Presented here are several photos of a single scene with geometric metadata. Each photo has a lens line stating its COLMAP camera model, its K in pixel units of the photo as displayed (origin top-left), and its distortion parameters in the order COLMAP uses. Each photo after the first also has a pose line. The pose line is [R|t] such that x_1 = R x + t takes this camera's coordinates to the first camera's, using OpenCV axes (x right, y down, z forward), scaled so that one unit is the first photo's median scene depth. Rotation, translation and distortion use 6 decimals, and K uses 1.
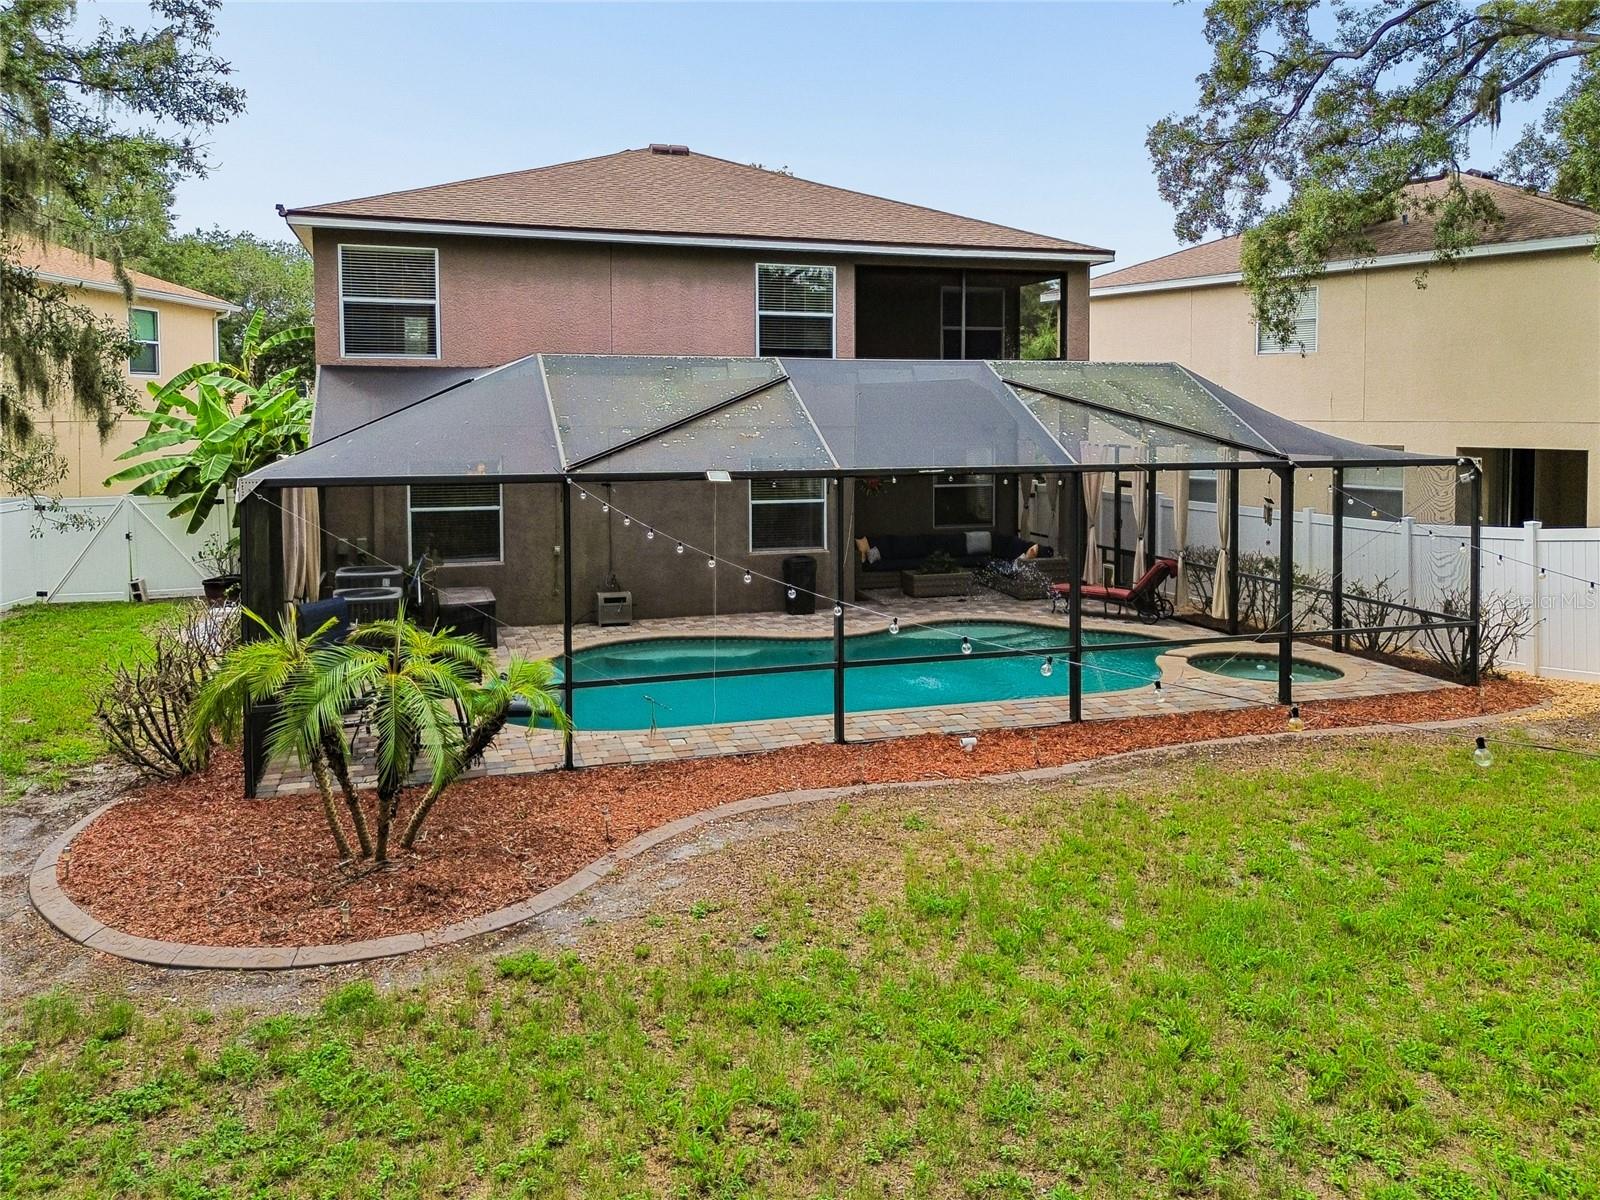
lens RADIAL K [[1255.2, 0, 799.8], [0, 1255.2, 470.6], [0, 0, 1]] dist [0.033917, -0.012254]
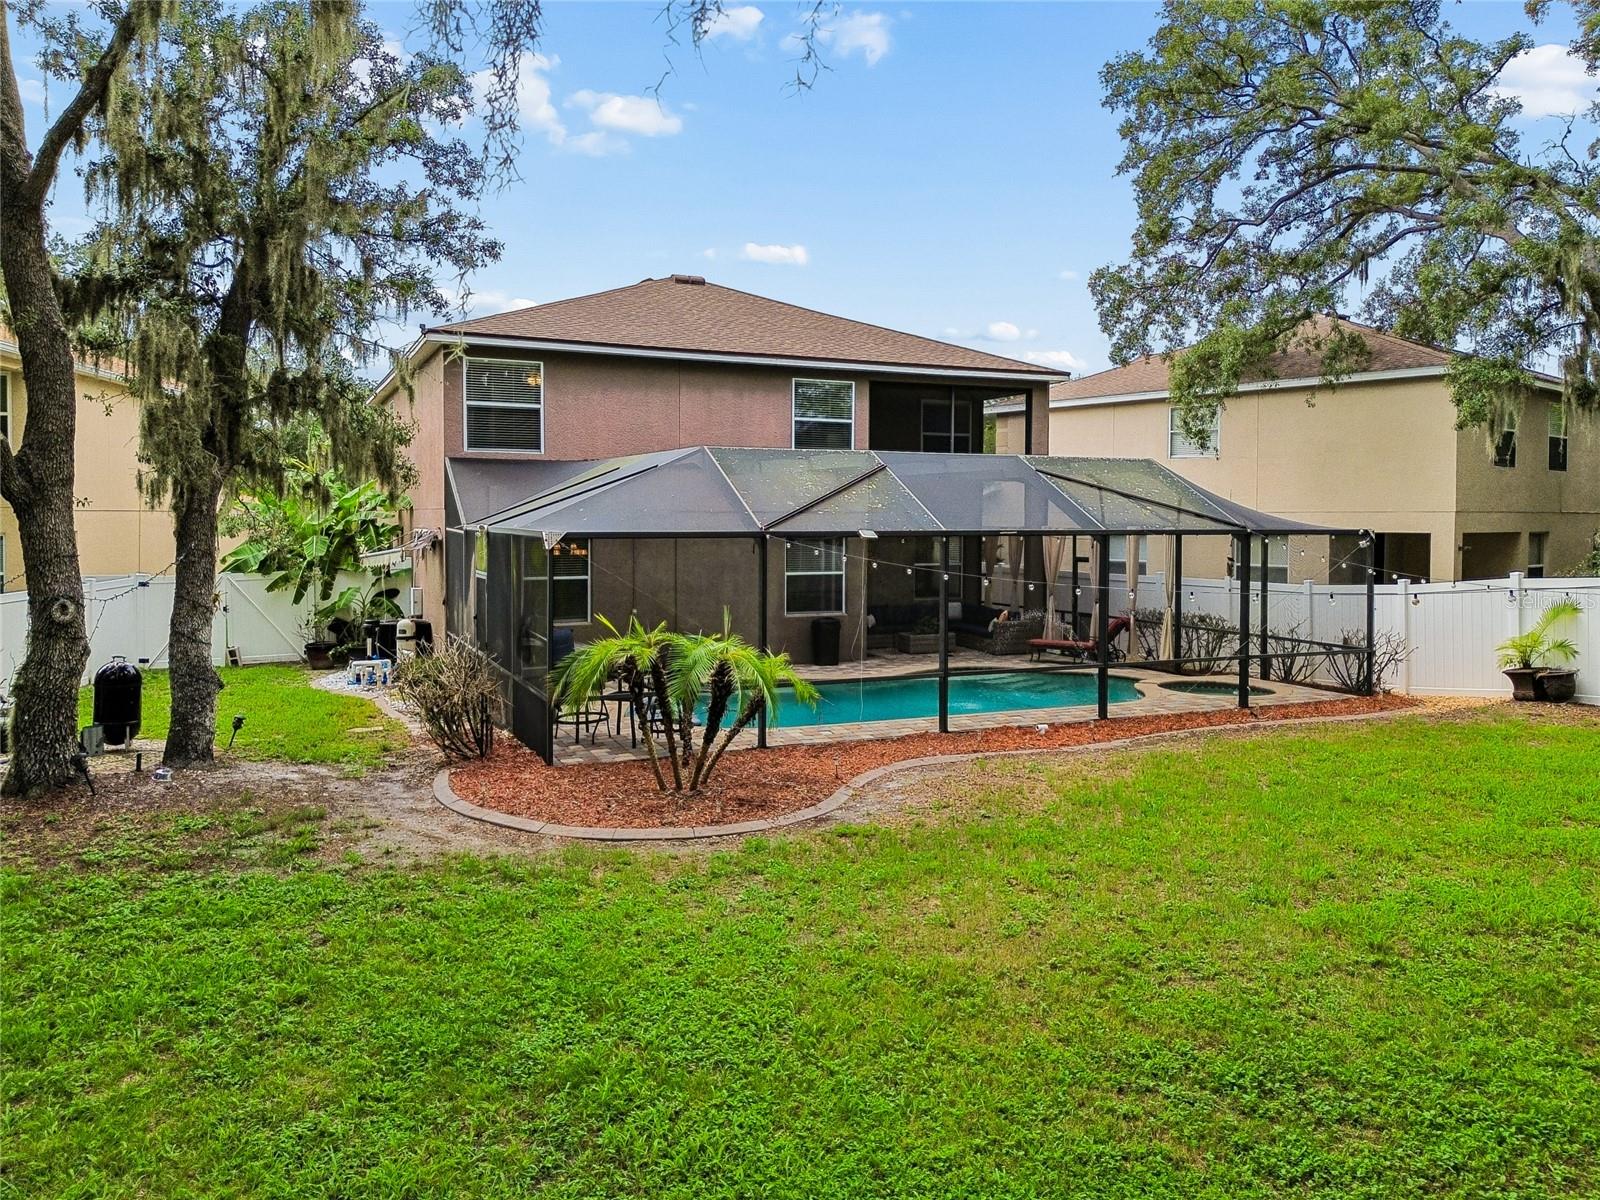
lens RADIAL K [[1151.2, 0, 842.3], [0, 1151.2, 553.0], [0, 0, 1]] dist [0.028723, -0.002686]
pose [[0.994084, -0.001154, 0.108610, -0.104795], [0.002582, 0.999912, -0.013013, 0.019013], [-0.108586, 0.013217, 0.993999, -0.112439]]
